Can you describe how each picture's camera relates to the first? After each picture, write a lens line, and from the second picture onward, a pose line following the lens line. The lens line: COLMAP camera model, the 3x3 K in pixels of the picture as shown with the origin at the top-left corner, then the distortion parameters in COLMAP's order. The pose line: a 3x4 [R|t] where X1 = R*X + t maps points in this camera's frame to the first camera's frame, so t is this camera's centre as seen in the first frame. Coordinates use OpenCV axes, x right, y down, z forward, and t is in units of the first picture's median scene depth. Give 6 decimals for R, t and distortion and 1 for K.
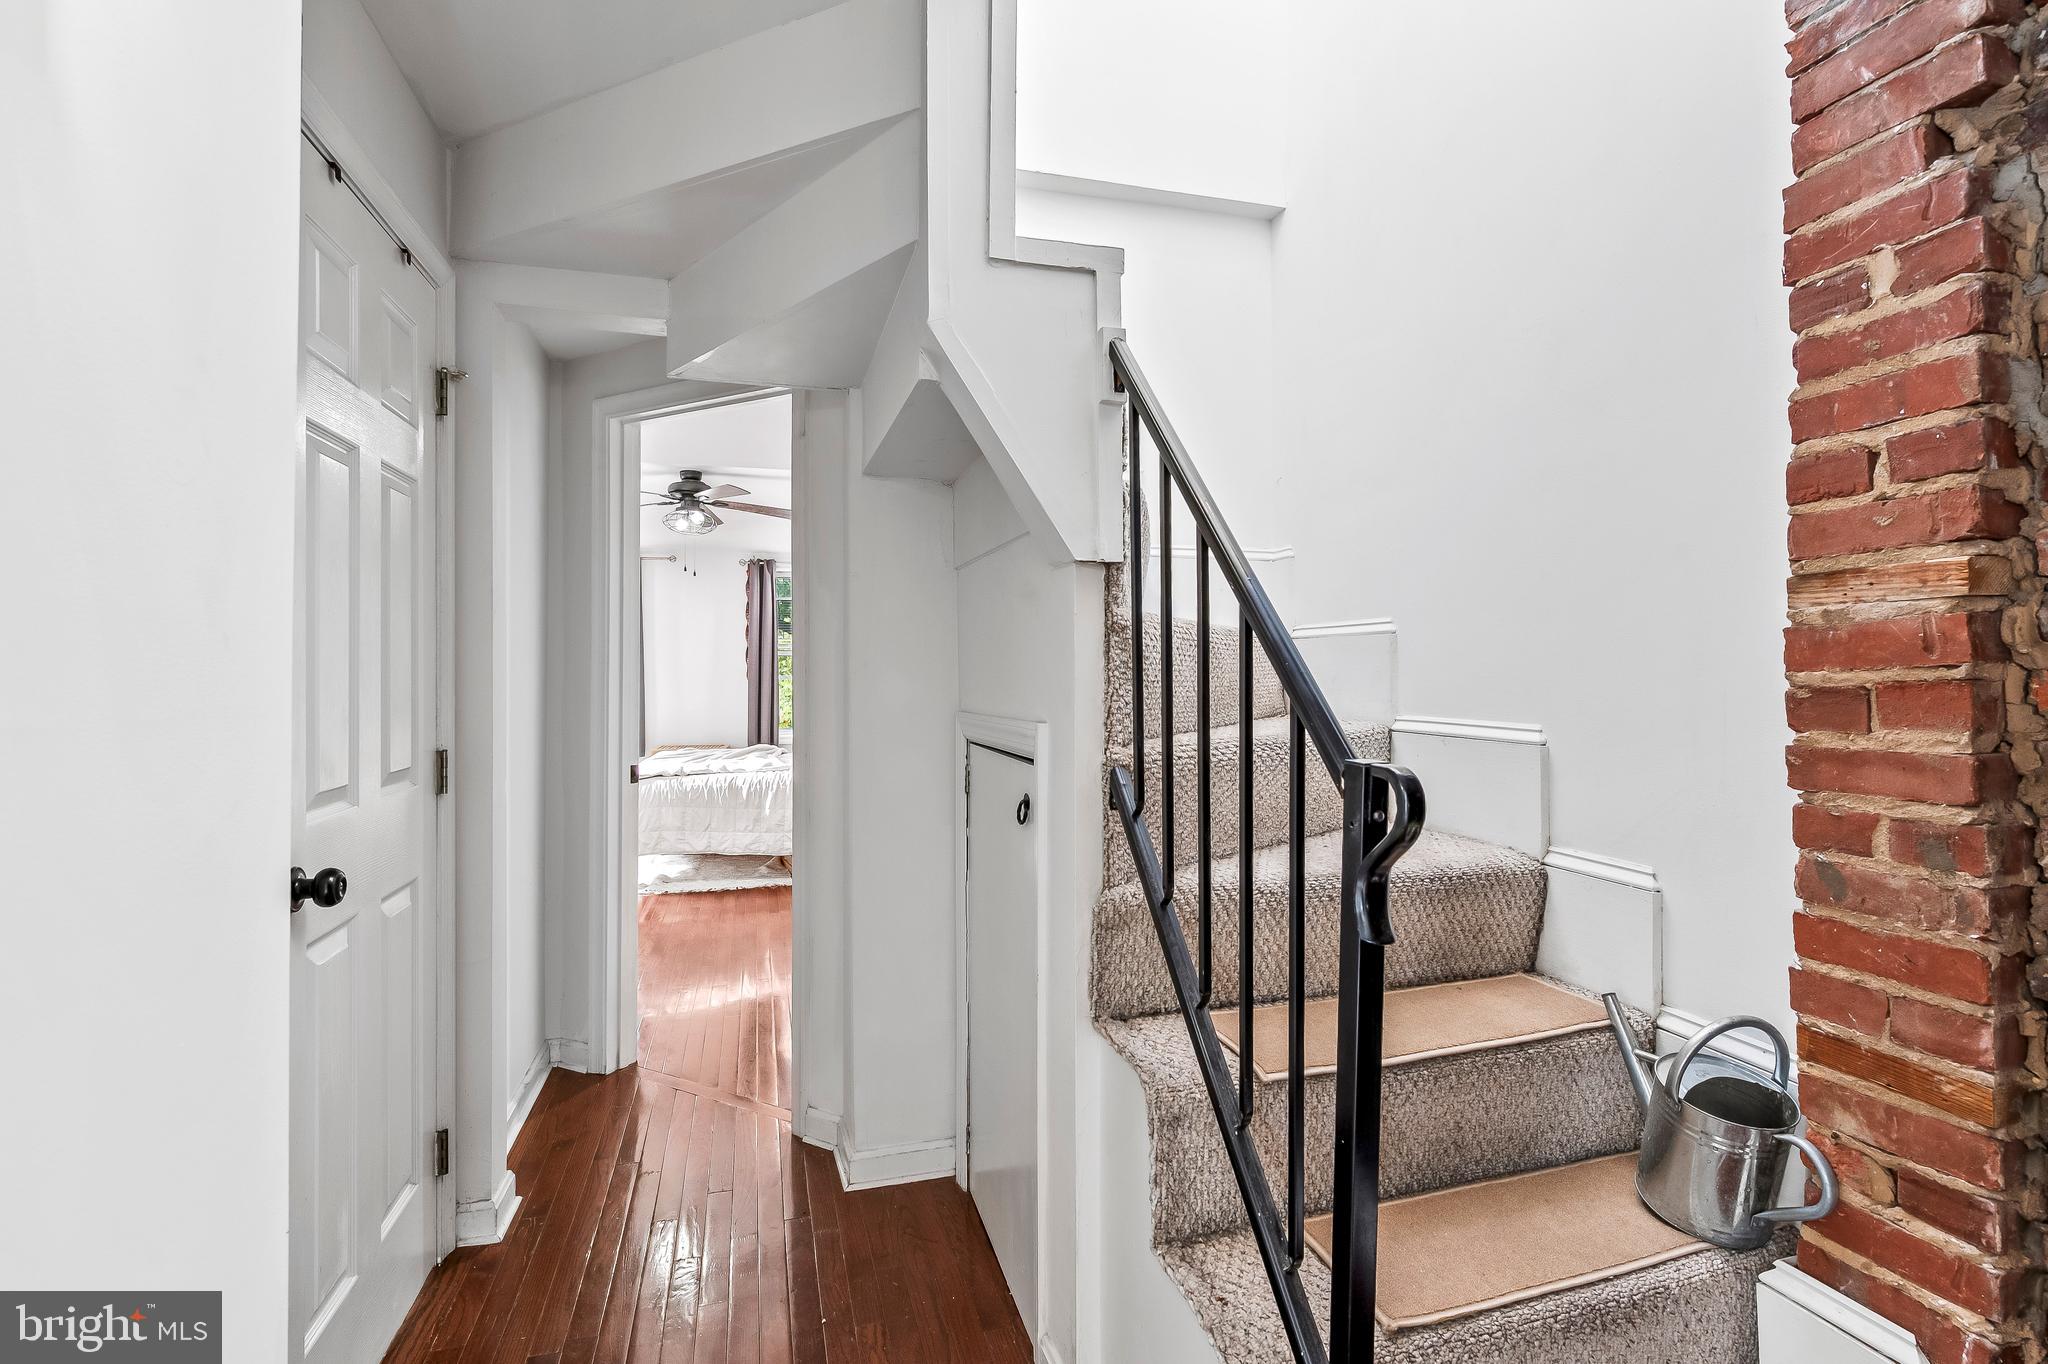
lens RADIAL K [[954.1, 0, 1042.2], [0, 954.1, 665.4], [0, 0, 1]] dist [0.002498, -0.000845]
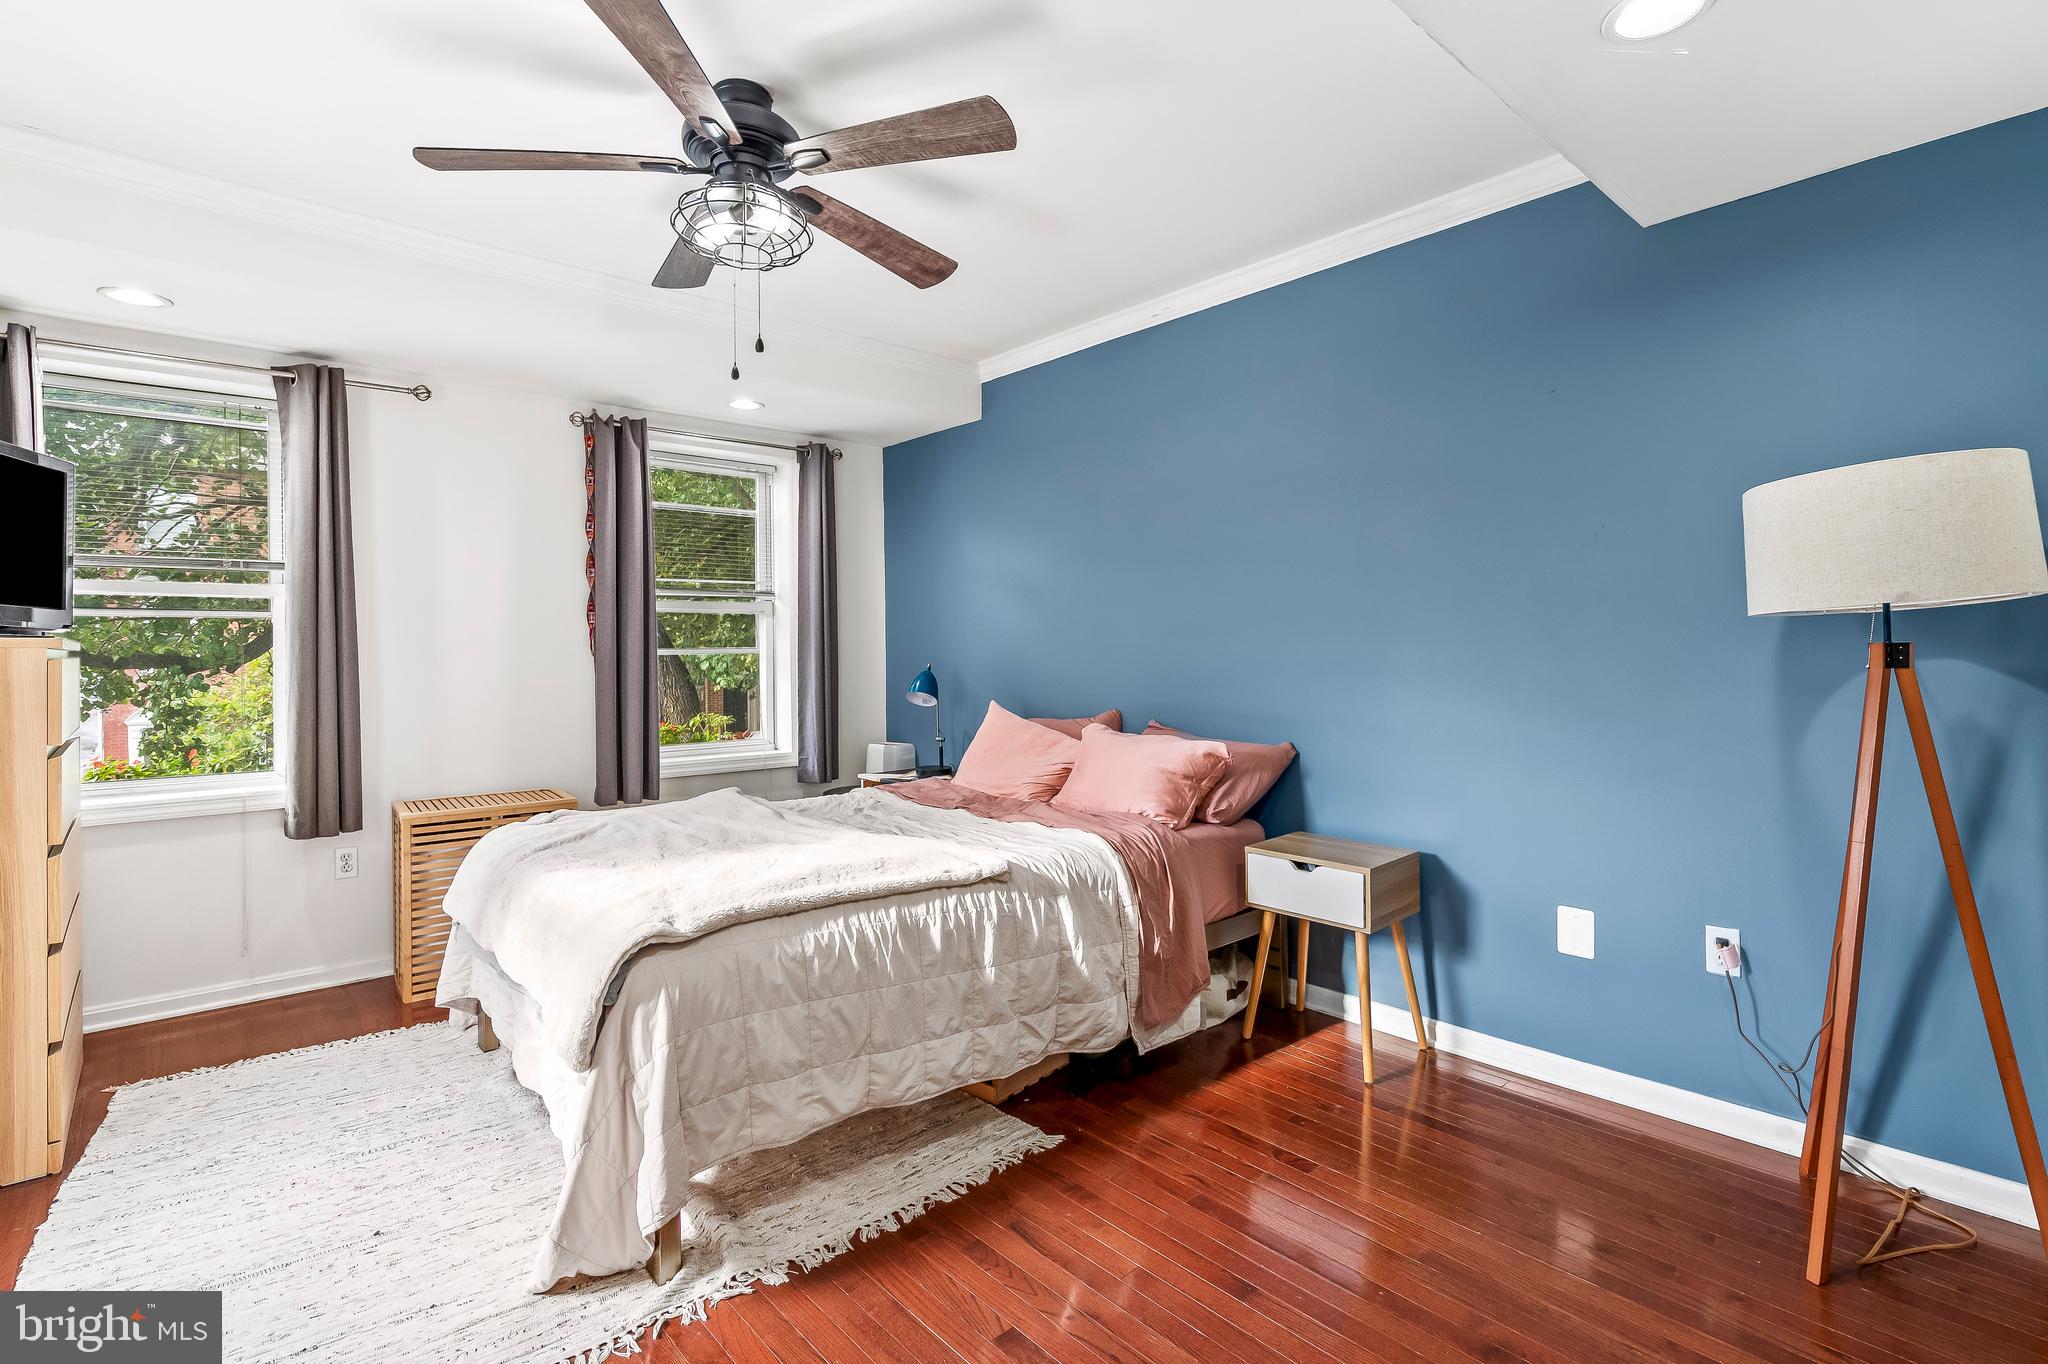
lens RADIAL K [[954.1, 0, 1061.1], [0, 954.1, 658.1], [0, 0, 1]] dist [0.002498, -0.000845]
pose [[0.891987, -0.016758, 0.451750, -0.432213], [0.014509, 0.999859, 0.008442, 0.018185], [-0.451828, -0.000976, 0.892105, 0.620184]]
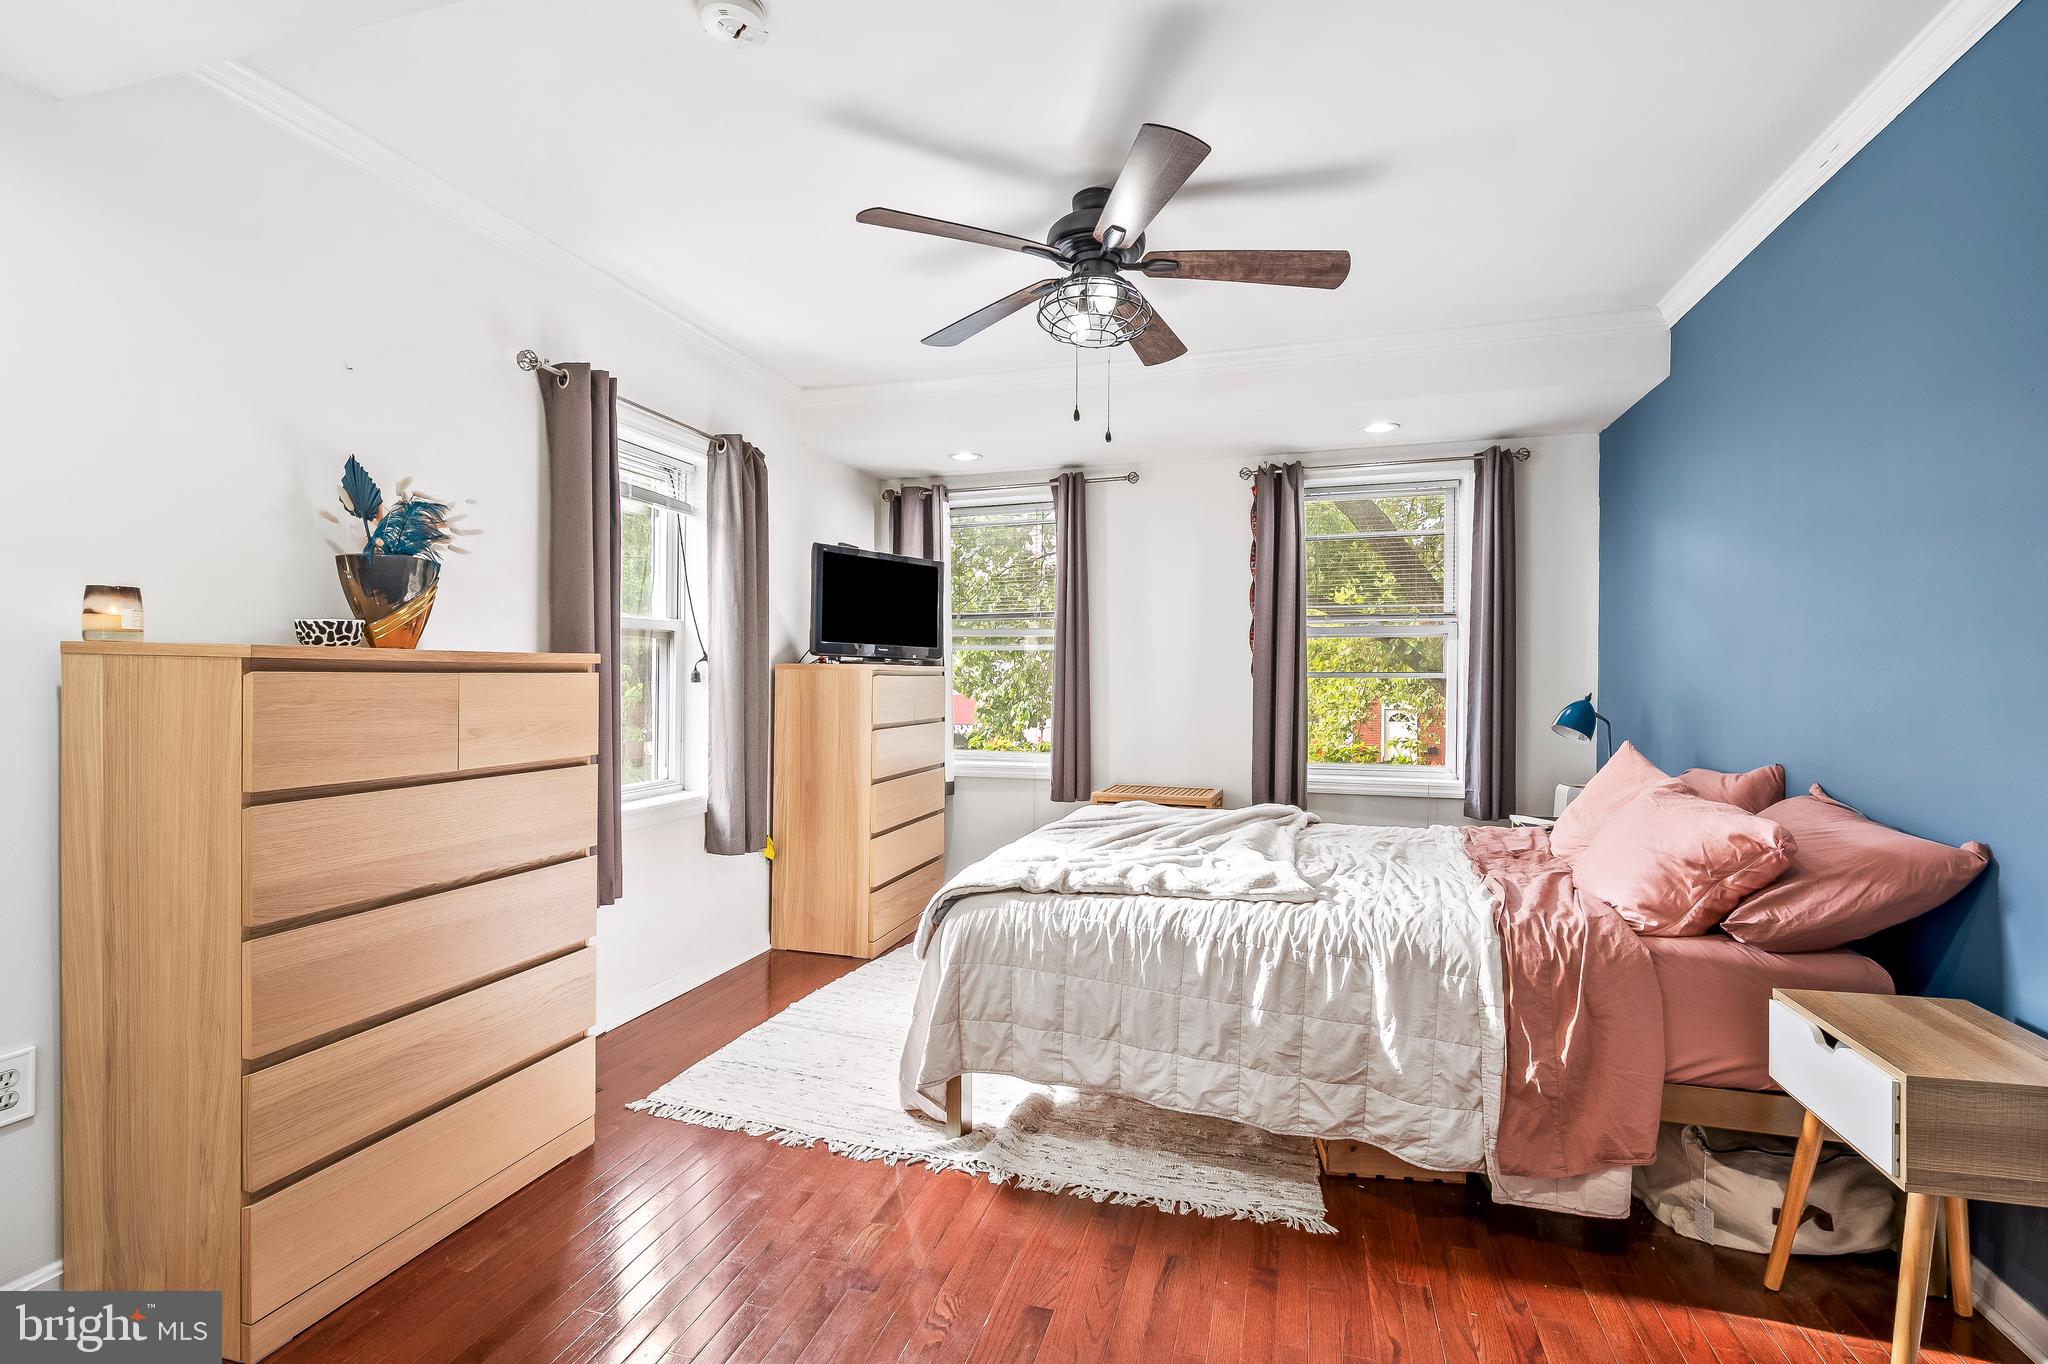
lens RADIAL K [[954.1, 0, 1039.7], [0, 954.1, 694.3], [0, 0, 1]] dist [0.002498, -0.000845]
pose [[0.844462, 0.005940, -0.535583, -0.156141], [0.001087, 0.999917, 0.012804, 0.020371], [0.535615, -0.011395, 0.844386, 0.624570]]
